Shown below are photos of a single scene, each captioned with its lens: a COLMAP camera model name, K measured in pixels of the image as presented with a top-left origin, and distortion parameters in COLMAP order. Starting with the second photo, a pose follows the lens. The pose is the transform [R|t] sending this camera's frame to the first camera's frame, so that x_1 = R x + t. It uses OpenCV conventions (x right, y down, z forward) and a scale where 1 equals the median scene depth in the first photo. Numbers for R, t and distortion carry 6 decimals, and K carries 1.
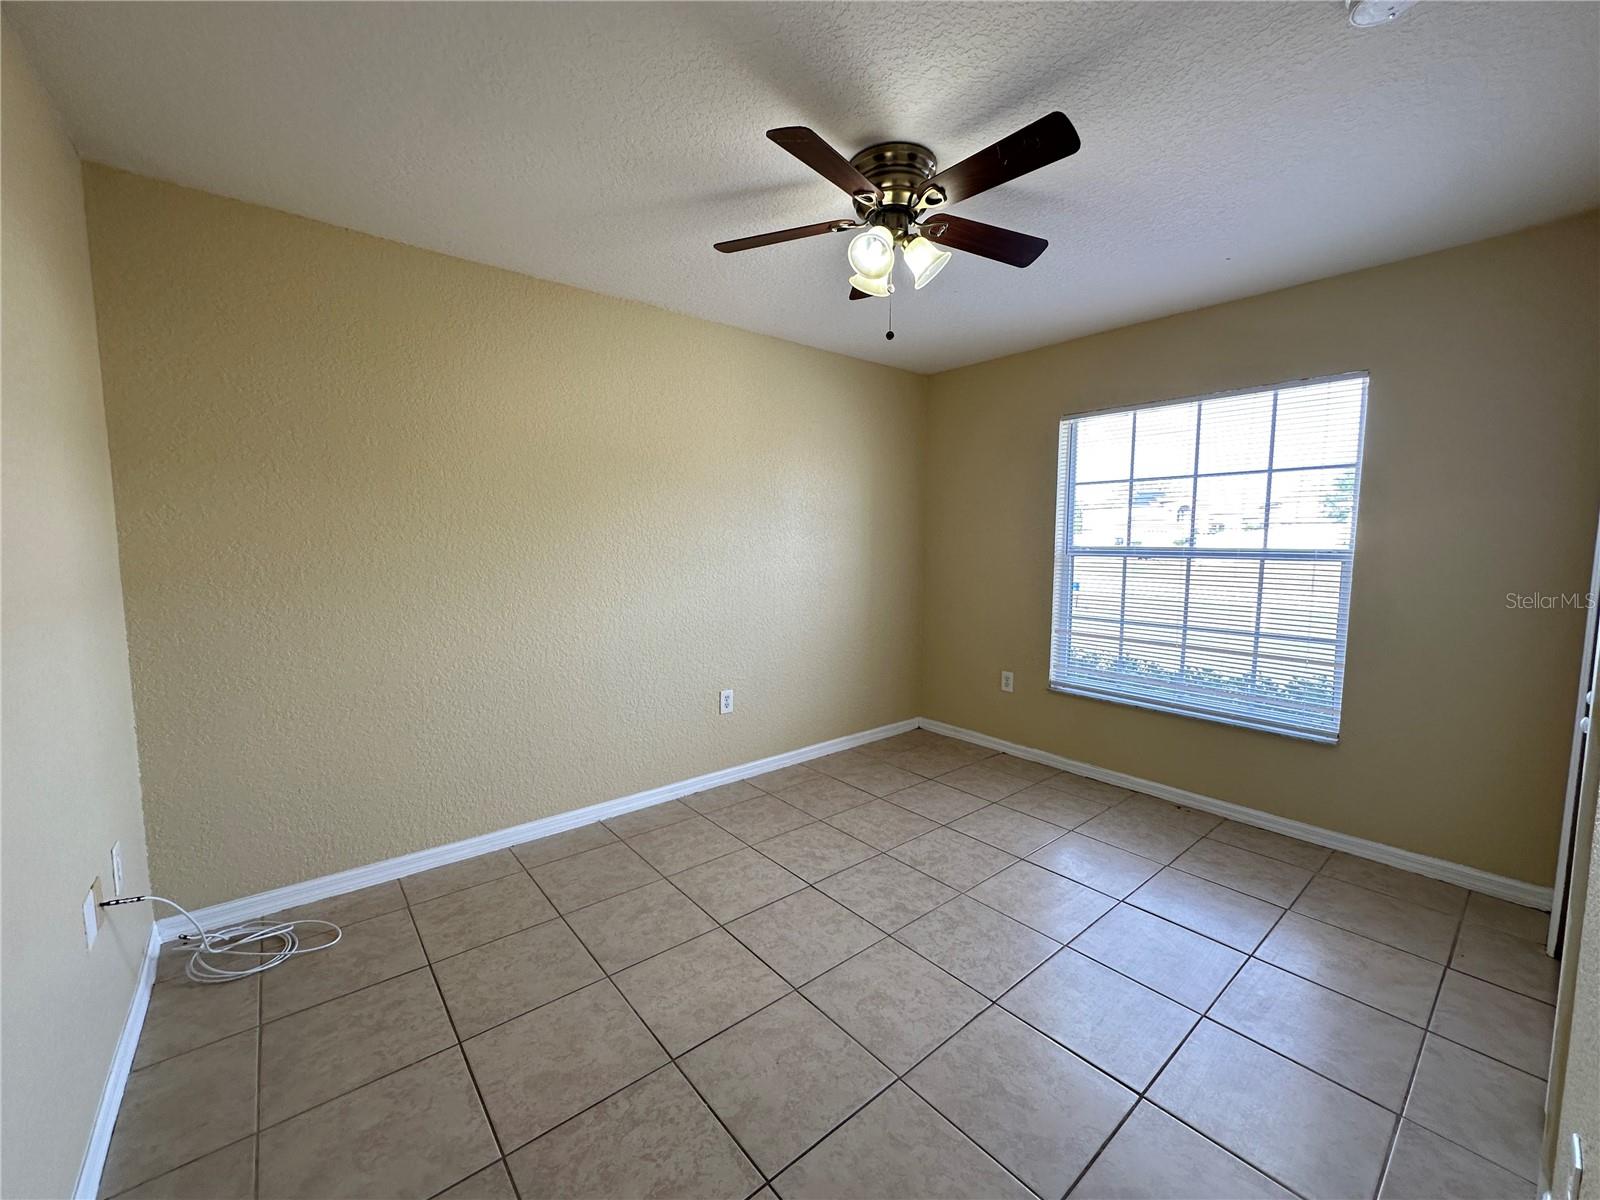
lens RADIAL K [[649.1, 0, 809.6], [0, 649.1, 601.0], [0, 0, 1]] dist [-0.001213, -0.000010]
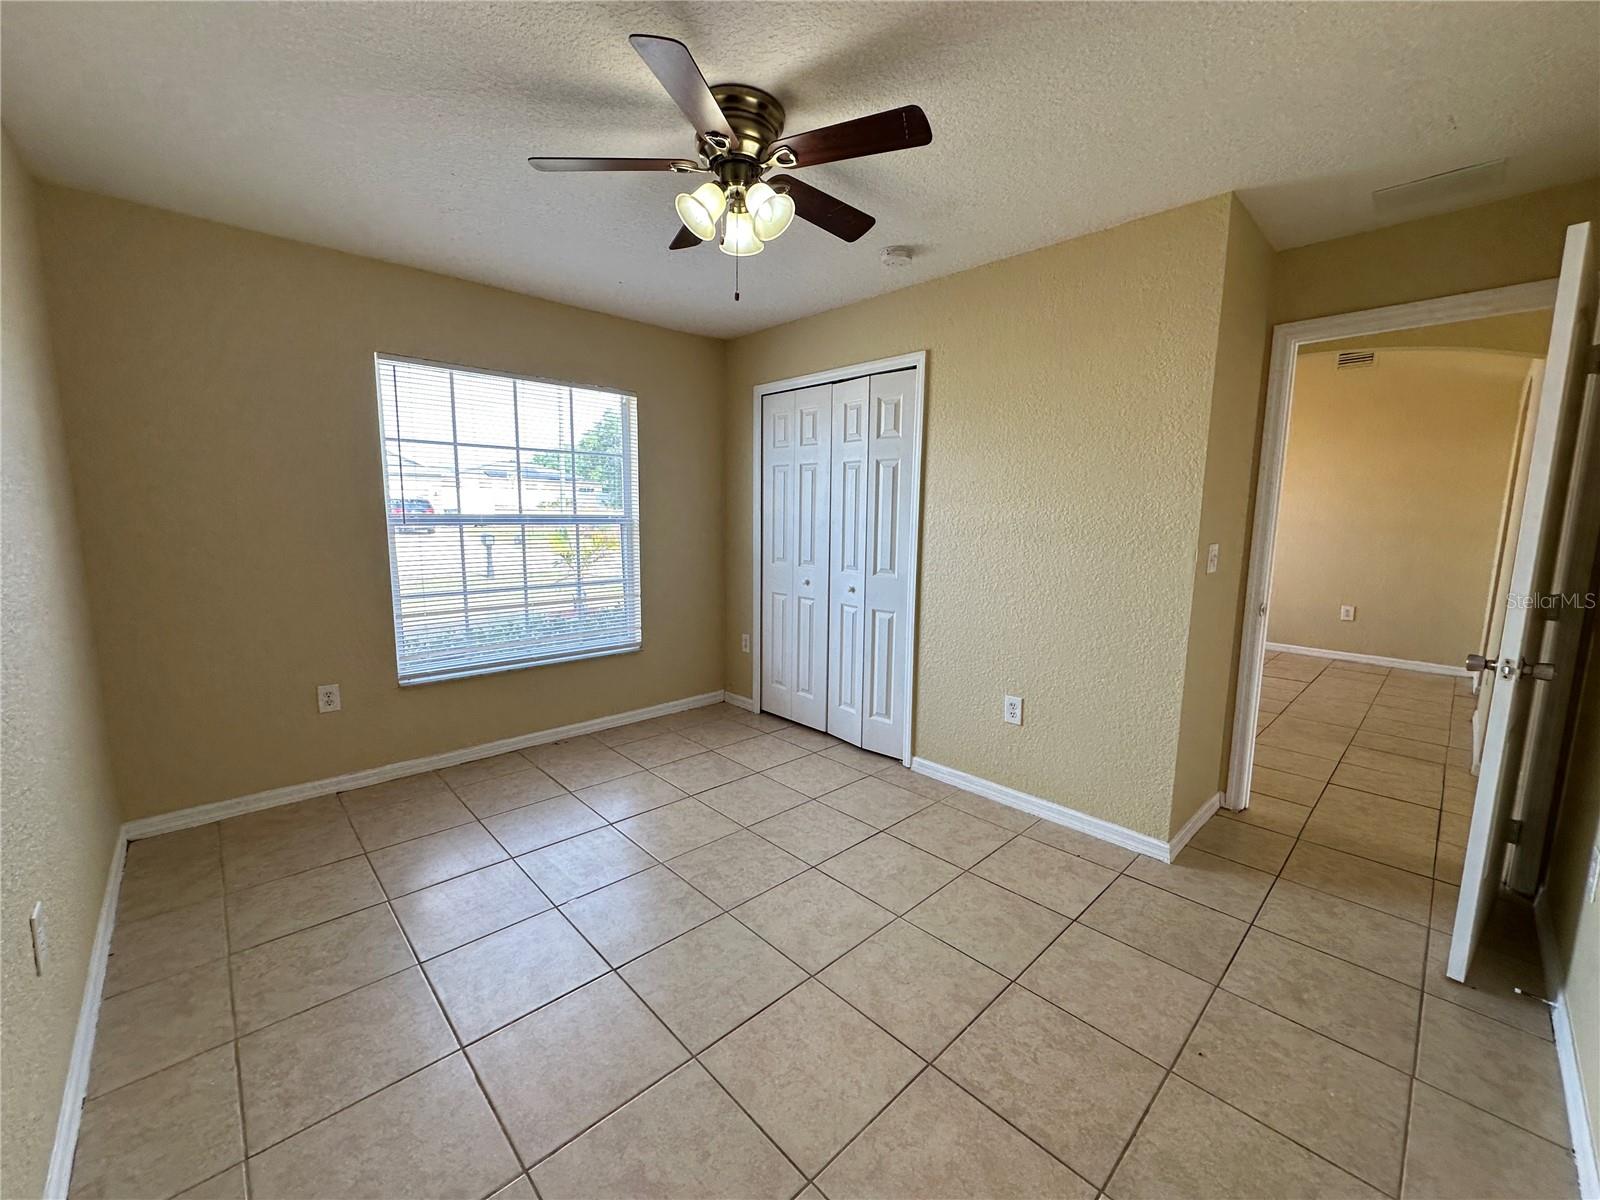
lens RADIAL K [[639.8, 0, 800.8], [0, 639.8, 598.6], [0, 0, 1]] dist [-0.002485, 0.000122]
pose [[-0.065084, -0.139389, 0.988097, -0.548086], [0.080447, 0.986240, 0.144426, -0.062971], [-0.994632, 0.088890, -0.052975, 0.625701]]
